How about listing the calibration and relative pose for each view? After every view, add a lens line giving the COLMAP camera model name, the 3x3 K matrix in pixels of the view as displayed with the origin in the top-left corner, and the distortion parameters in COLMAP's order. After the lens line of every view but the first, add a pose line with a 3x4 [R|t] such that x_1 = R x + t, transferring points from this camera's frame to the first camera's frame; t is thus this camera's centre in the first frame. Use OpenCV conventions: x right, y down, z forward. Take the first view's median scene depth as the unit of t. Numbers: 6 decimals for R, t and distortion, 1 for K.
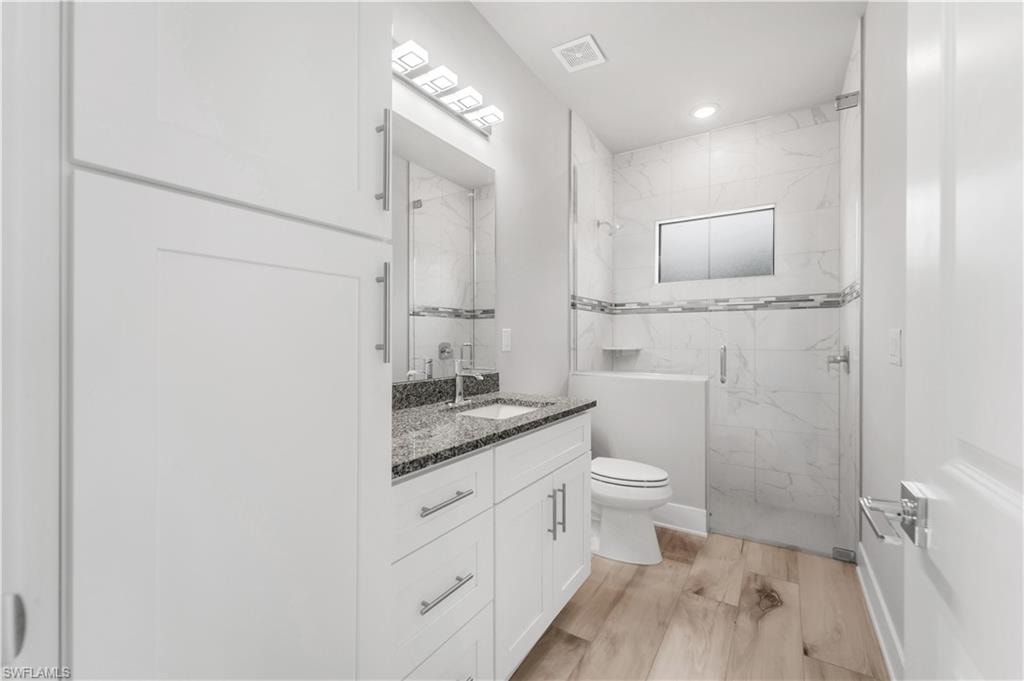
lens RADIAL K [[416.8, 0, 503.5], [0, 416.8, 338.3], [0, 0, 1]] dist [0.006514, -0.001861]
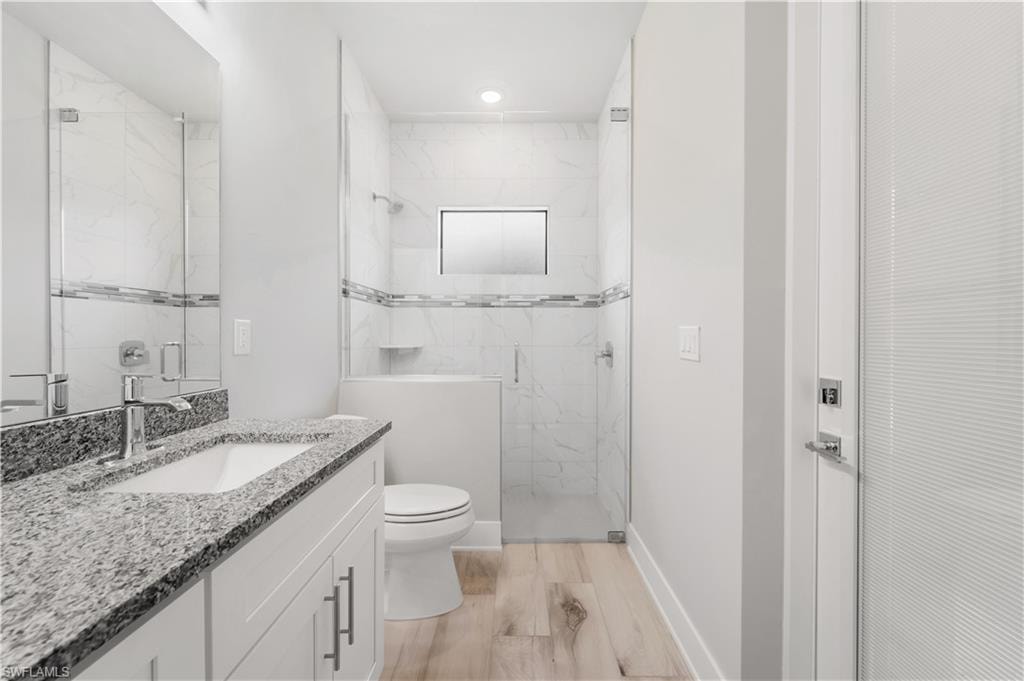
lens RADIAL K [[416.8, 0, 512.0], [0, 416.8, 337.1], [0, 0, 1]] dist [0.006514, -0.001861]
pose [[0.837626, -0.001027, 0.546243, 0.003532], [-0.001838, 0.999987, 0.004699, 0.000317], [-0.546241, -0.004940, 0.837613, 0.245835]]
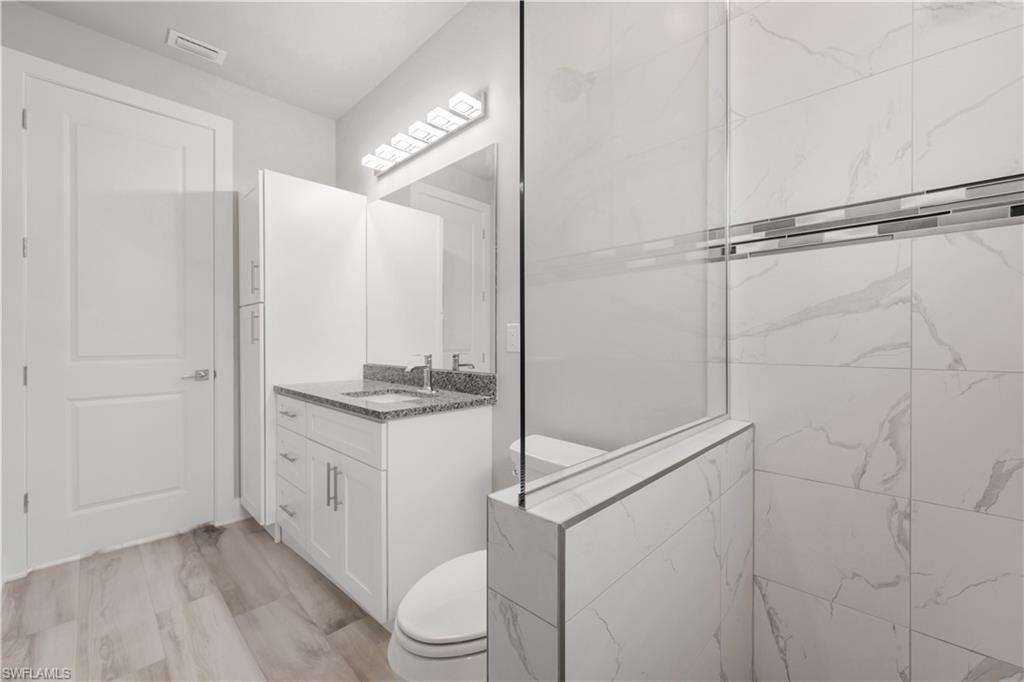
lens RADIAL K [[416.8, 0, 521.4], [0, 416.8, 334.0], [0, 0, 1]] dist [0.006514, -0.001861]
pose [[-0.170275, -0.007174, -0.985370, 0.907173], [0.013043, 0.999869, -0.009533, 0.005680], [0.985310, -0.014475, -0.170159, 1.317715]]
